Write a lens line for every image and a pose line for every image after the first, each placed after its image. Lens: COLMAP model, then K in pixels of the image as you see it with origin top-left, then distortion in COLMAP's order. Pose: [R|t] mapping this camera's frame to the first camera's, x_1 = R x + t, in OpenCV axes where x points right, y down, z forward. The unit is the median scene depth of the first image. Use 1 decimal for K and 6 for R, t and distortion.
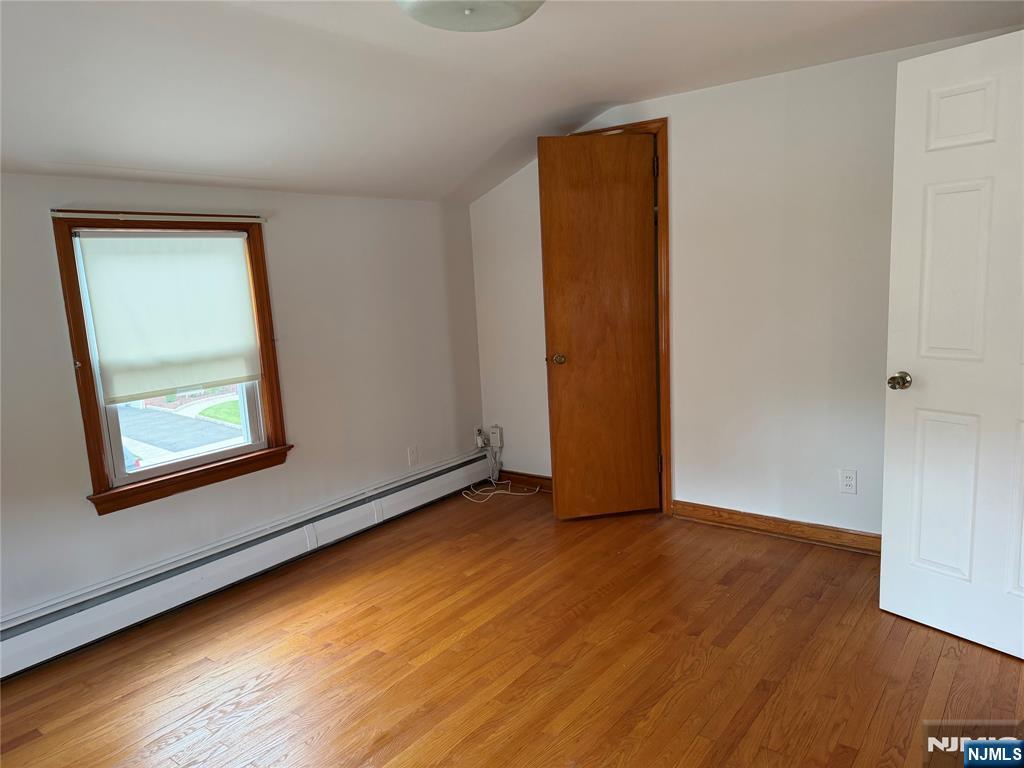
lens RADIAL K [[713.3, 0, 512.0], [0, 713.3, 384.0], [0, 0, 1]] dist [0.130338, -0.217957]
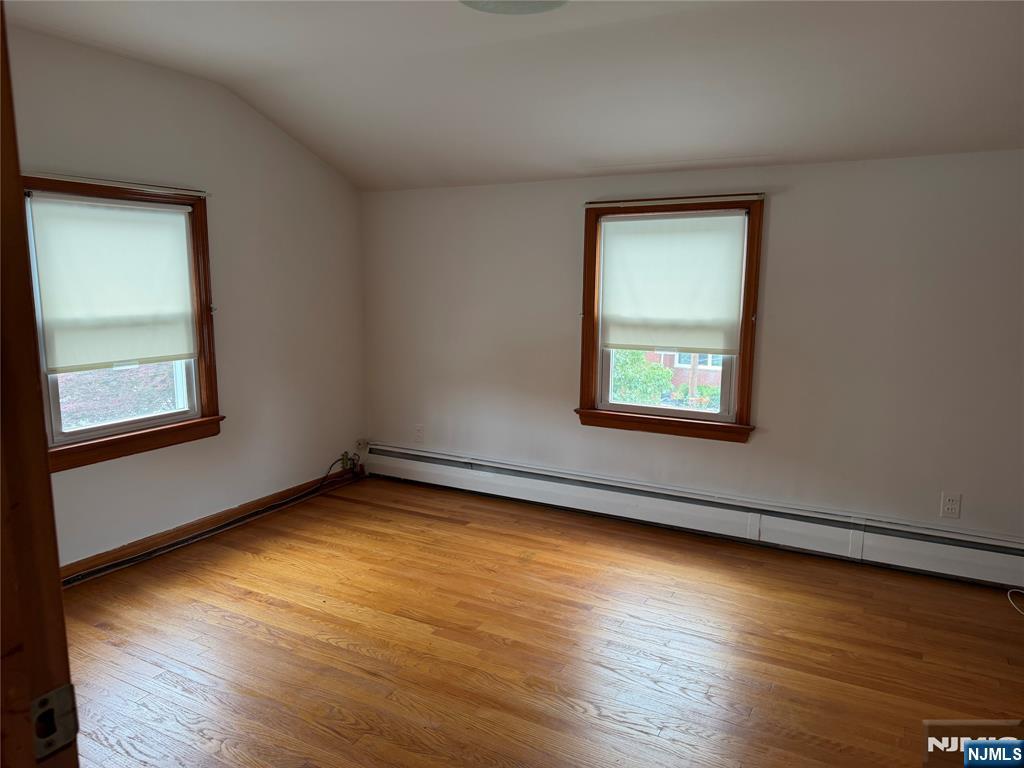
lens RADIAL K [[713.3, 0, 512.0], [0, 713.3, 384.0], [0, 0, 1]] dist [0.130338, -0.217957]
pose [[0.134119, 0.195669, -0.971456, 0.616771], [-0.163354, 0.971267, 0.173078, -0.092277], [0.977409, 0.135478, 0.162229, 0.536973]]
